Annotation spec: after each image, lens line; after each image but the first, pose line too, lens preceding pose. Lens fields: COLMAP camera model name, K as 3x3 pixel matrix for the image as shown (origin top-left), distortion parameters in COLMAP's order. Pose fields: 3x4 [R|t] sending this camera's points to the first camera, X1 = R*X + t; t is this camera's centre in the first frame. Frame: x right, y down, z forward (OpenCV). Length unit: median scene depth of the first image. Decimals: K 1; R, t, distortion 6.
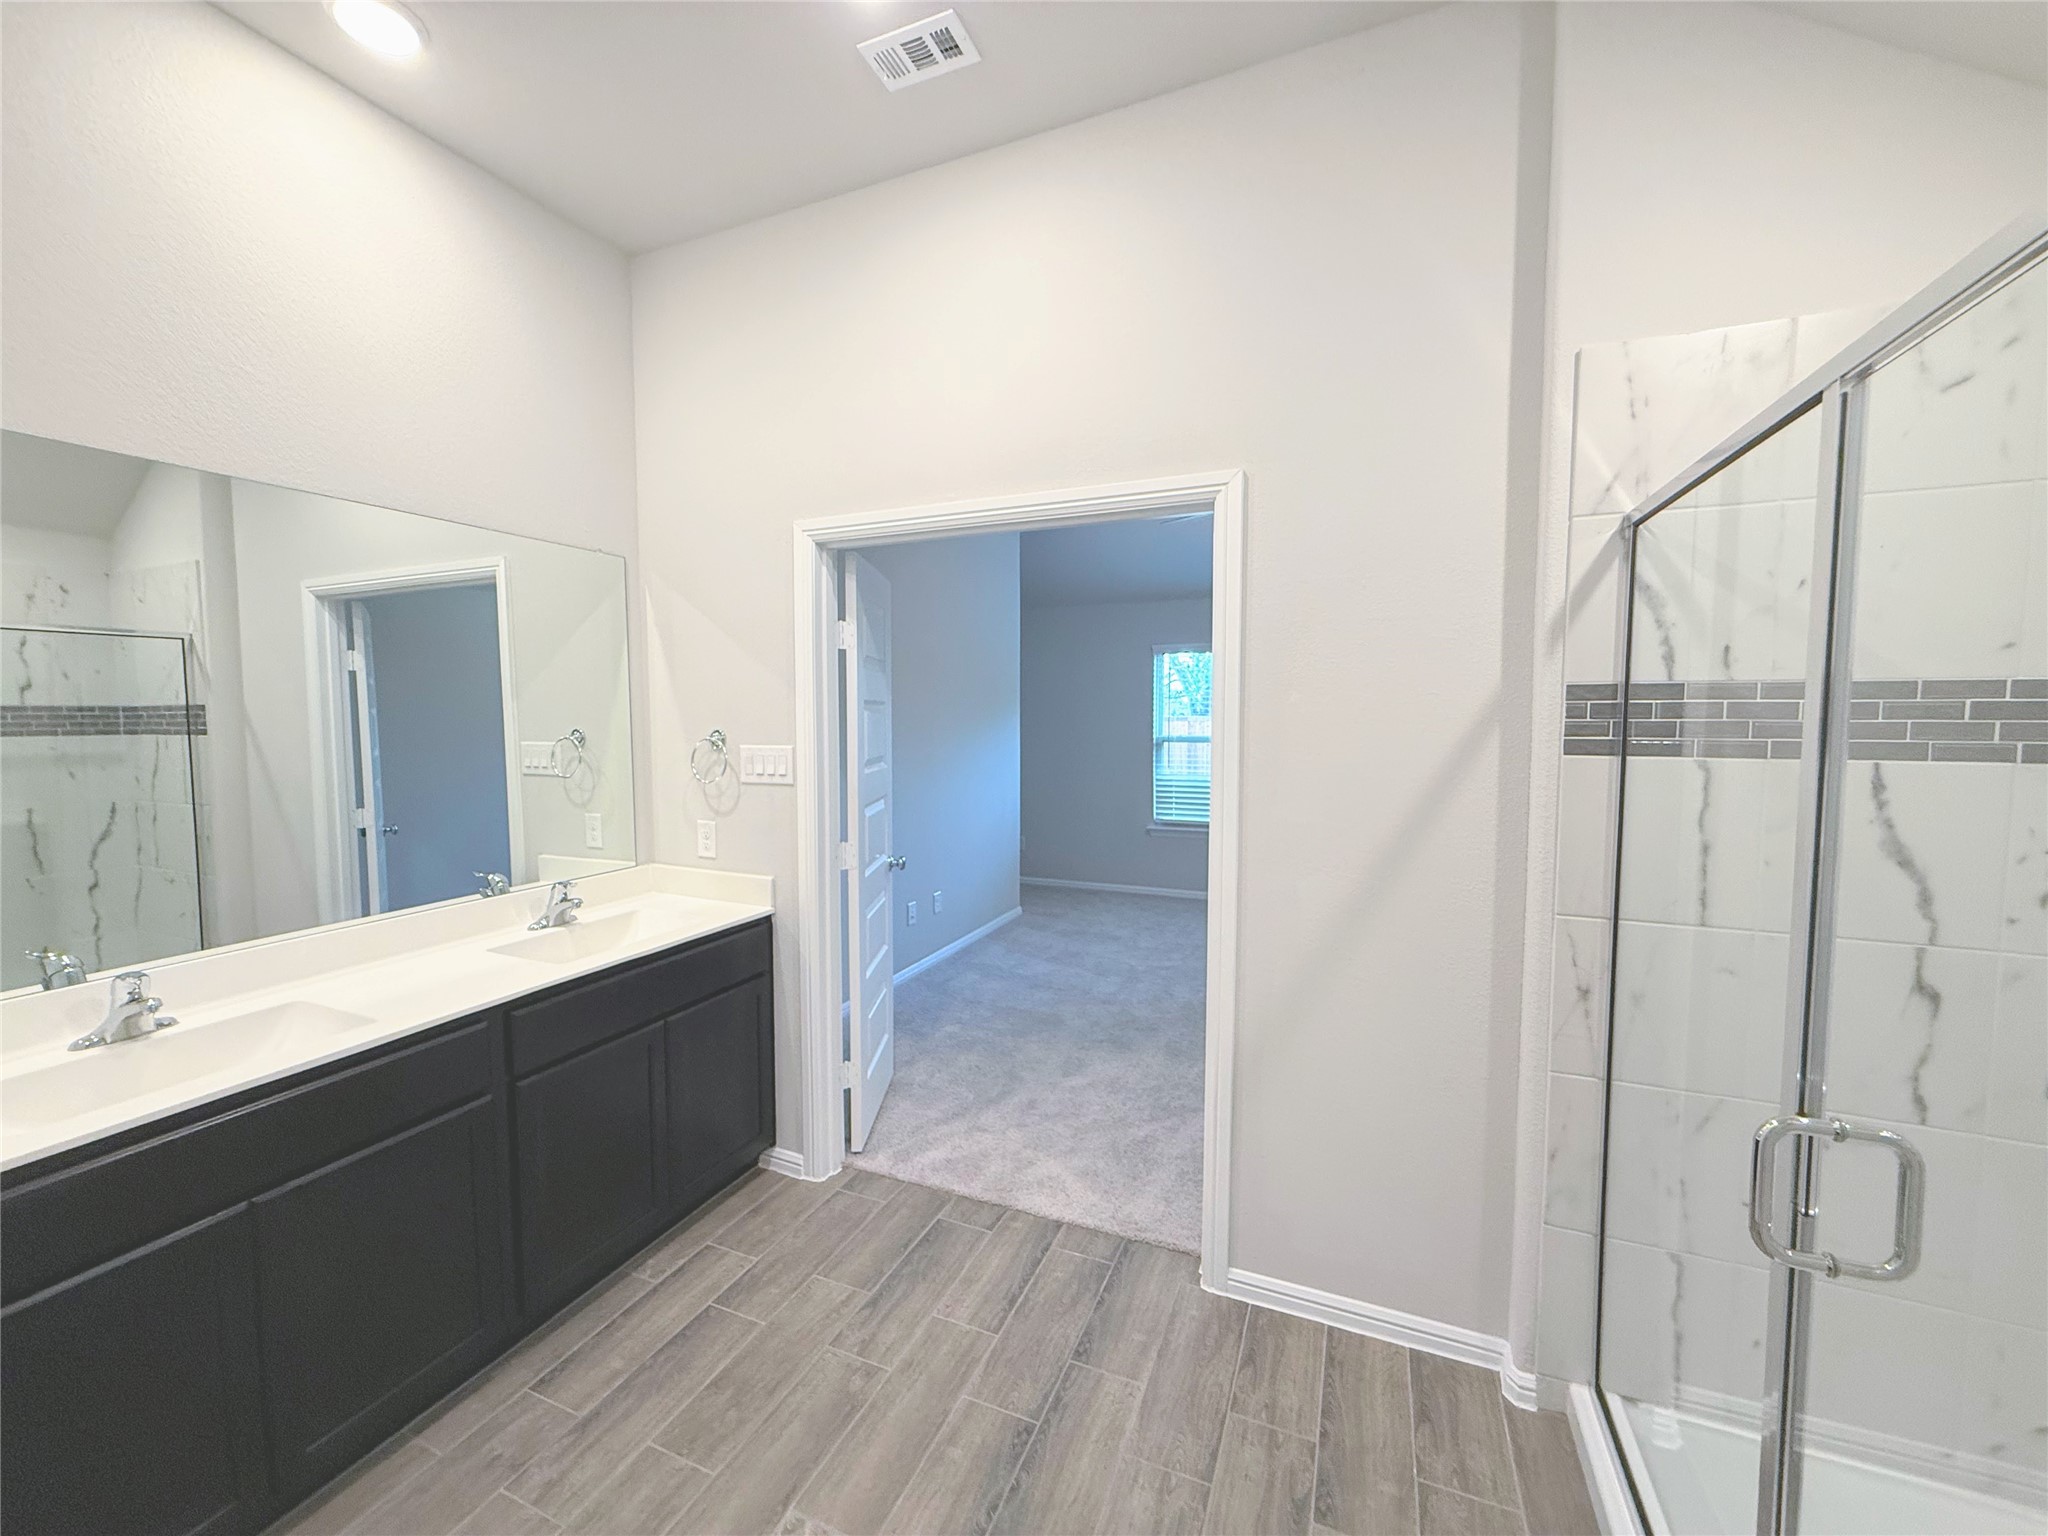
lens RADIAL K [[815.2, 0, 1021.7], [0, 815.2, 768.6], [0, 0, 1]] dist [-0.000806, 0.000549]
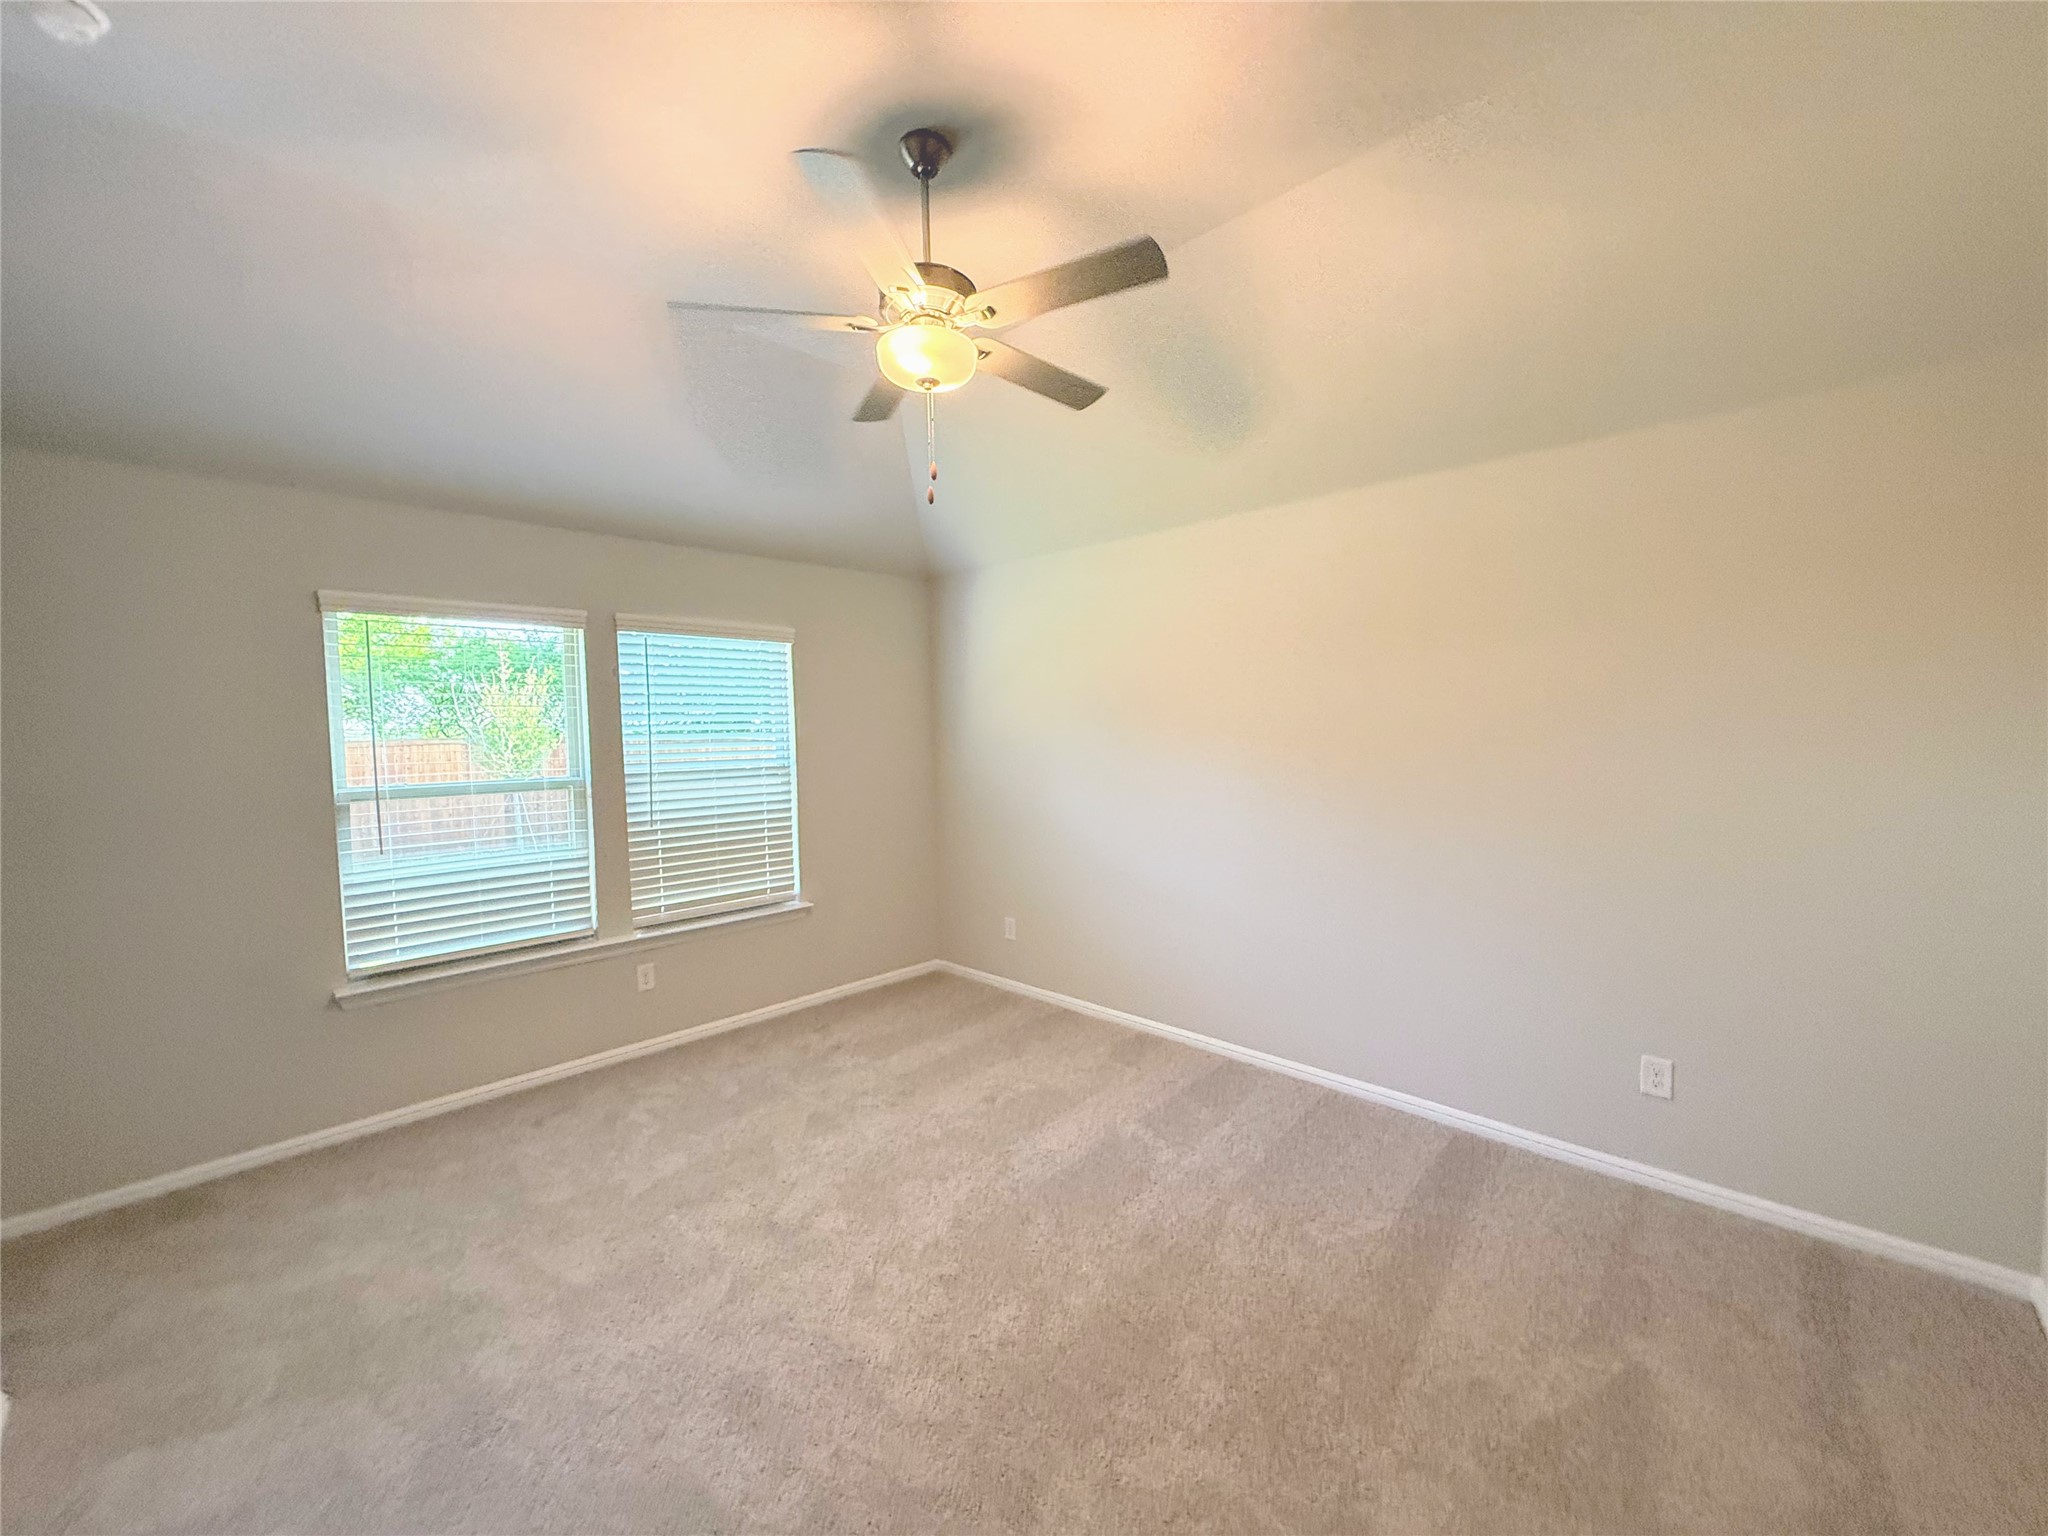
lens RADIAL K [[815.2, 0, 1017.4], [0, 815.2, 768.7], [0, 0, 1]] dist [-0.000806, 0.000549]
pose [[0.358818, -0.051753, 0.931972, -0.133647], [0.074641, 0.996855, 0.026619, -0.039201], [-0.930418, 0.060012, 0.361553, 0.520622]]
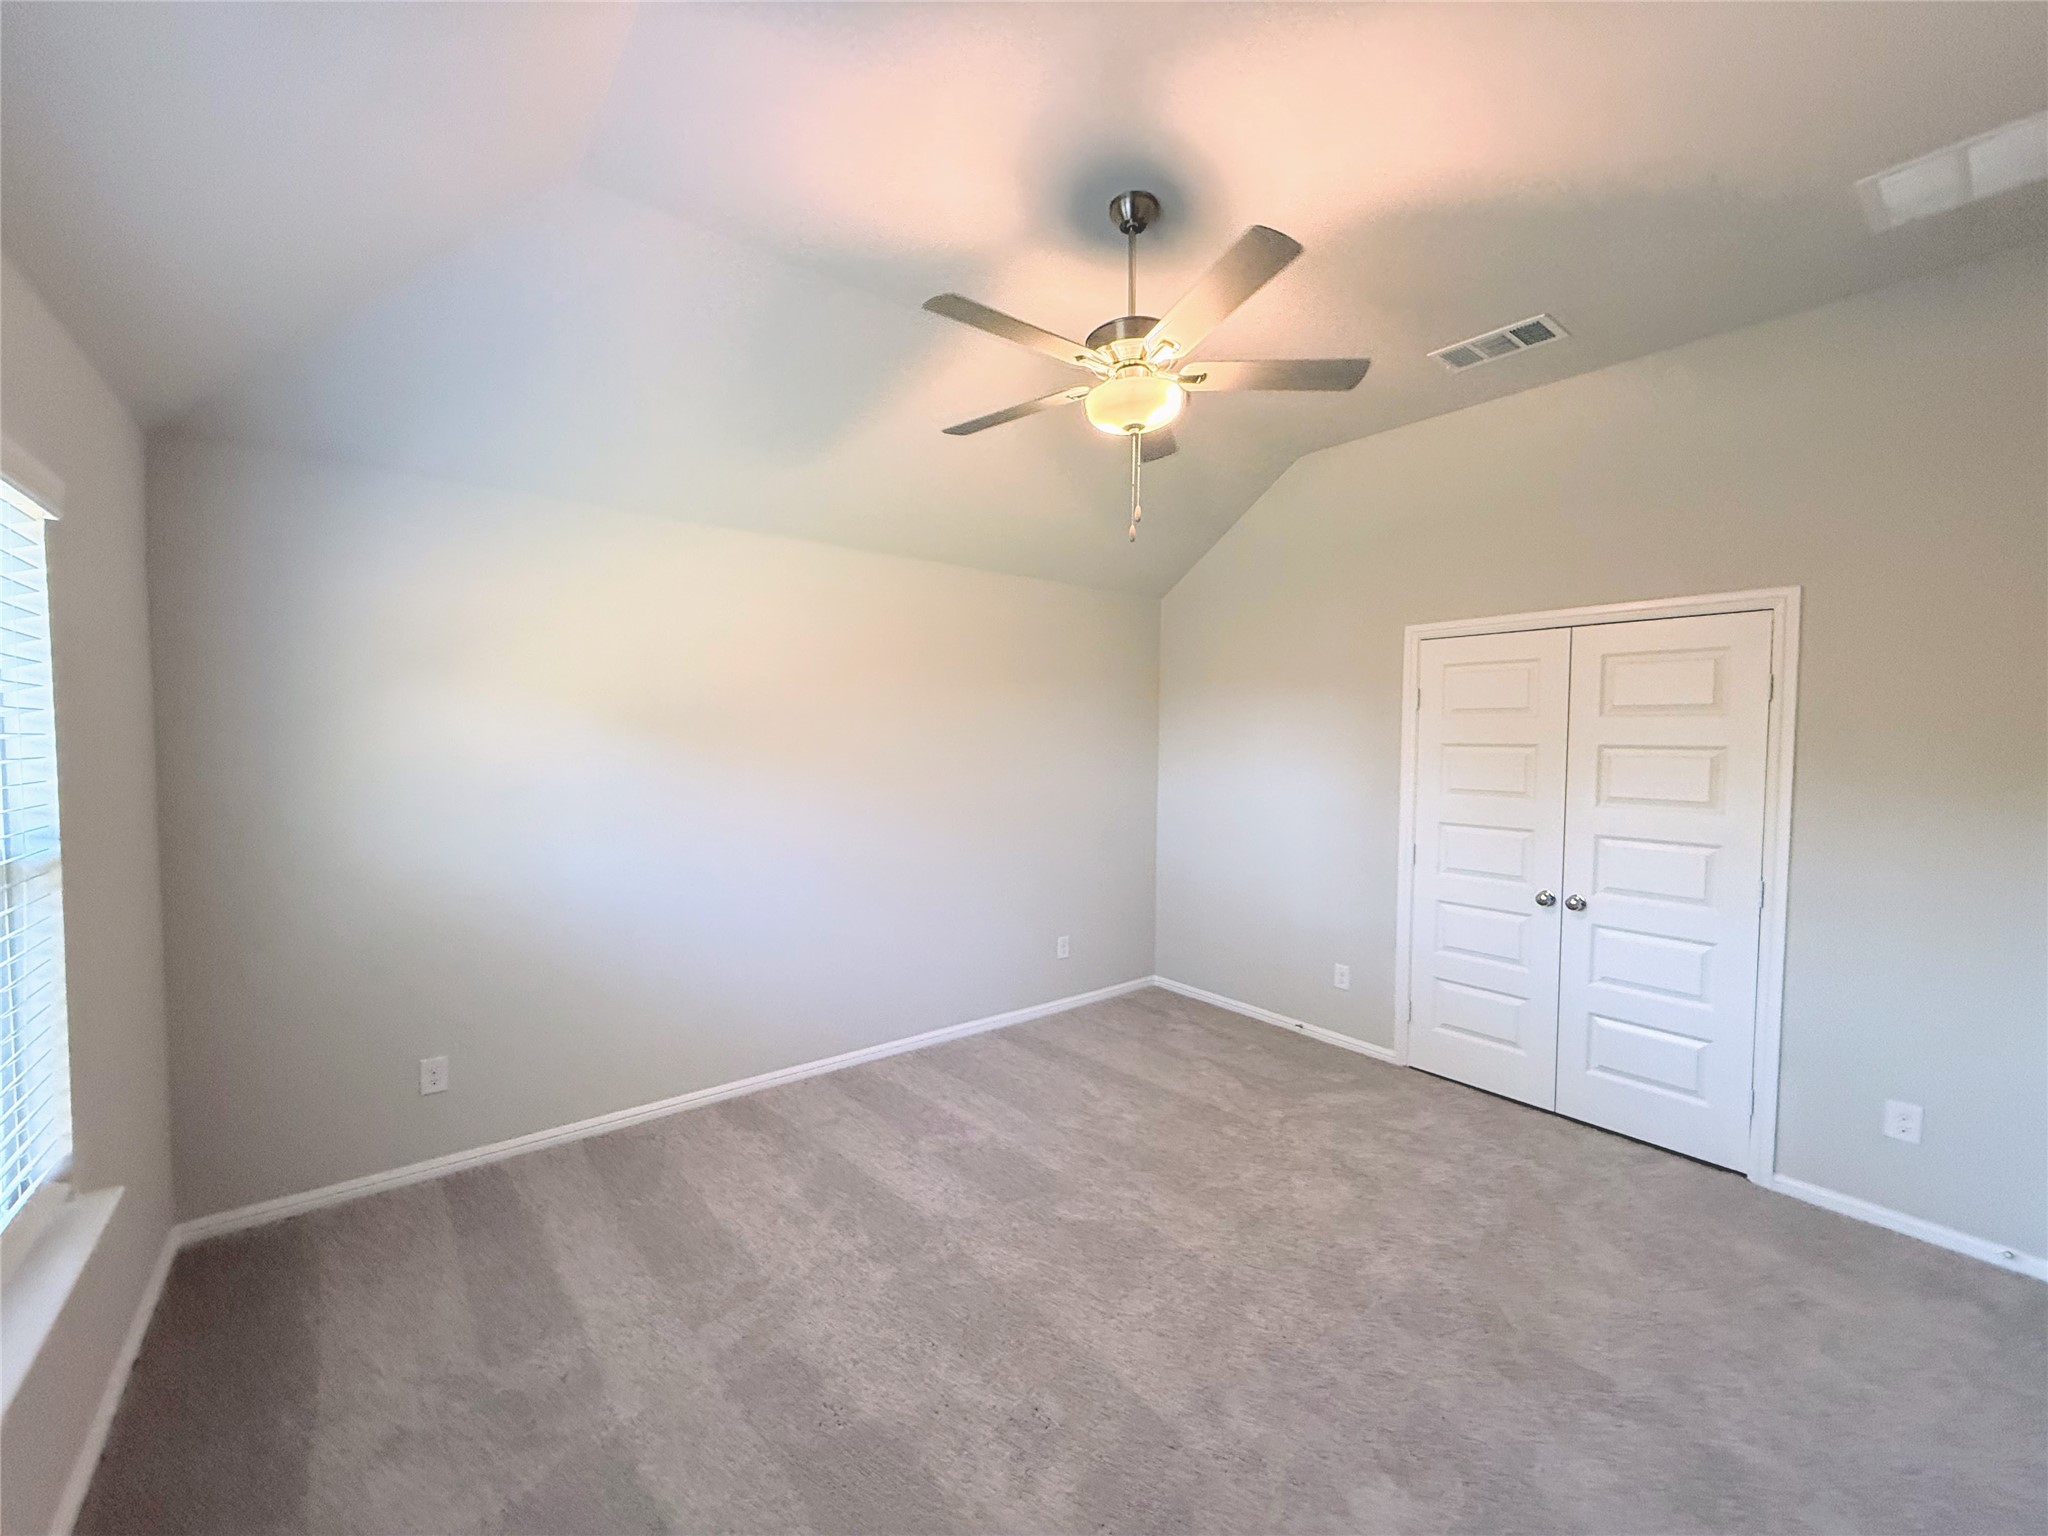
lens RADIAL K [[815.2, 0, 1020.0], [0, 815.2, 769.1], [0, 0, 1]] dist [-0.000806, 0.000549]
pose [[-0.881127, -0.027271, 0.472093, 0.077052], [0.021145, 0.995065, 0.096946, -0.084701], [-0.472407, 0.095404, -0.876202, 1.090882]]
